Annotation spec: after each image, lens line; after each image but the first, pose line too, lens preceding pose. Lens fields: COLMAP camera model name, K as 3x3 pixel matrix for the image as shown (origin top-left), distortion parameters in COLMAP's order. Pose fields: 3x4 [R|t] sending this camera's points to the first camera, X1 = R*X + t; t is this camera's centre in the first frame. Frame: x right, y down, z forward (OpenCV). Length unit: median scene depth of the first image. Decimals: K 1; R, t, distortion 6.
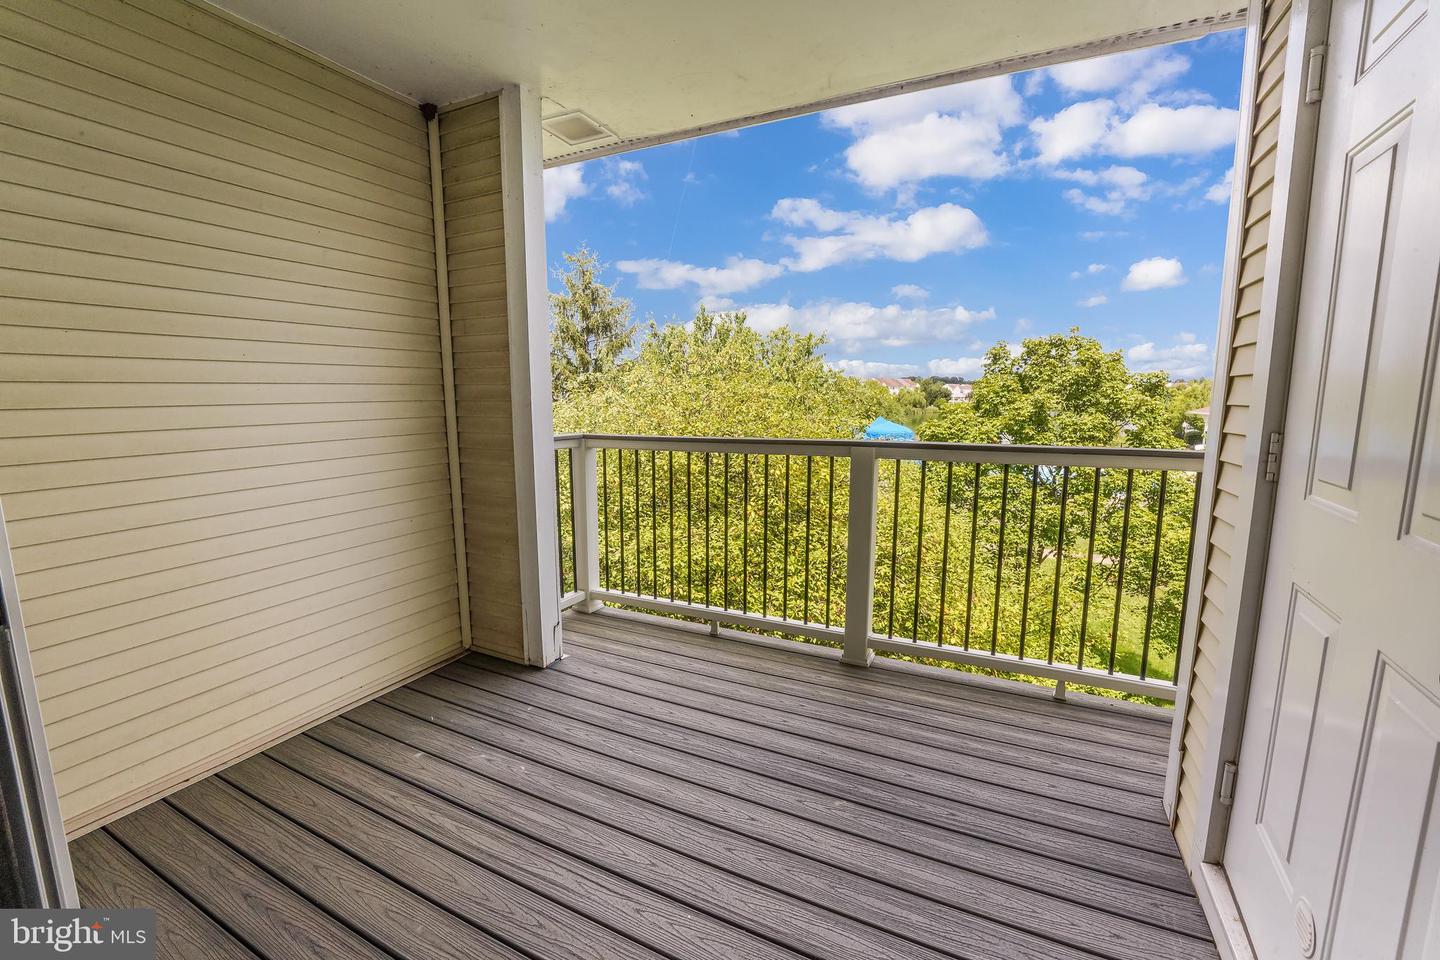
lens RADIAL K [[587.6, 0, 716.8], [0, 587.6, 477.1], [0, 0, 1]] dist [-0.023998, 0.002752]
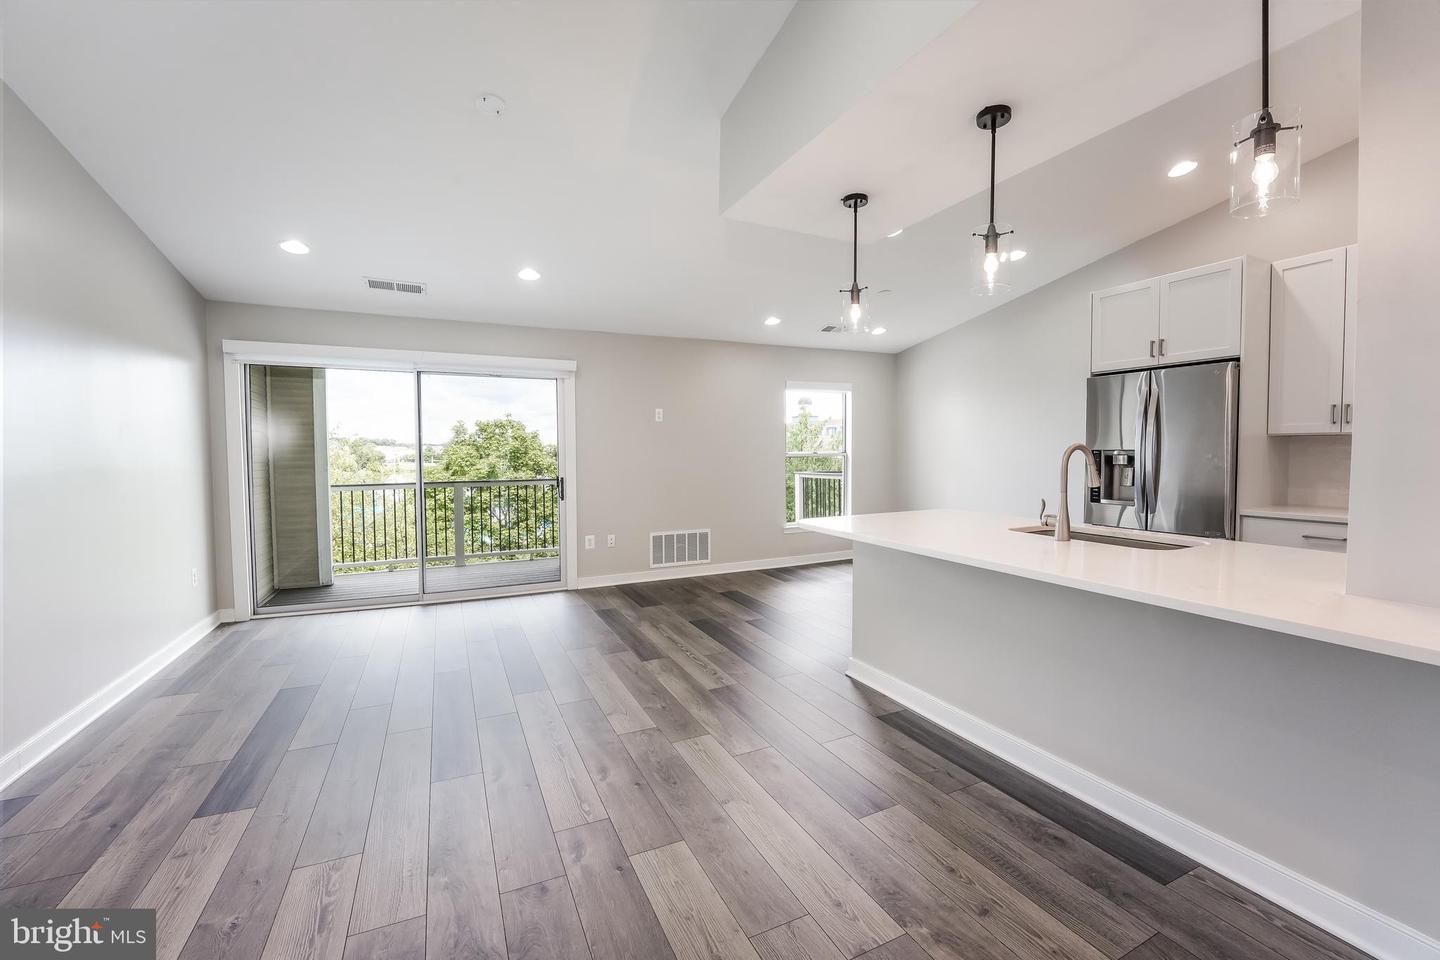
lens RADIAL K [[587.6, 0, 725.4], [0, 587.6, 479.6], [0, 0, 1]] dist [-0.023998, 0.002752]
pose [[0.614772, -0.035652, 0.787899, -0.246347], [0.115003, 0.992353, -0.044830, 0.043204], [-0.780276, 0.118171, 0.614171, -0.357842]]
